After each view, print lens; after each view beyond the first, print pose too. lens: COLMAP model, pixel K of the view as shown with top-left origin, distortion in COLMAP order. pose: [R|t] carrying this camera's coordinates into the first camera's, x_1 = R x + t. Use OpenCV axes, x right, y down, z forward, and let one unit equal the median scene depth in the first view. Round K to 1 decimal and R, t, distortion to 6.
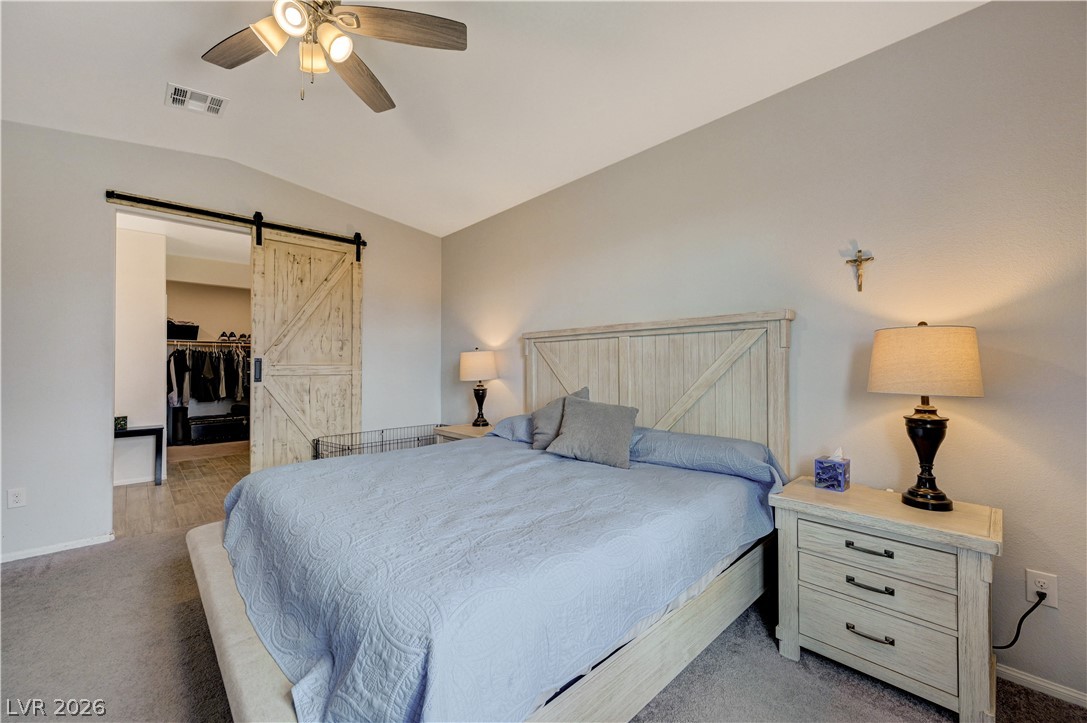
lens RADIAL K [[435.0, 0, 545.2], [0, 435.0, 360.7], [0, 0, 1]] dist [-0.001792, -0.000895]
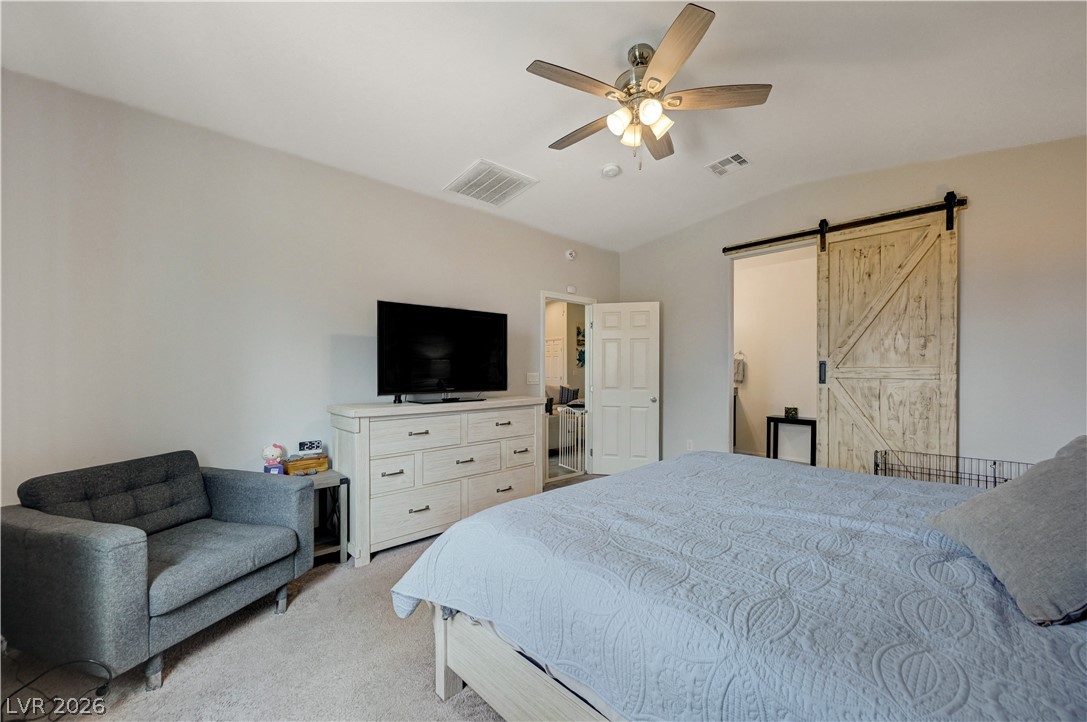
lens RADIAL K [[435.0, 0, 548.0], [0, 435.0, 368.5], [0, 0, 1]] dist [-0.001792, -0.000895]
pose [[-0.012099, 0.000959, -0.999926, 0.361814], [0.013550, 0.999908, 0.000795, 0.002800], [0.999835, -0.013540, -0.012111, 0.333631]]
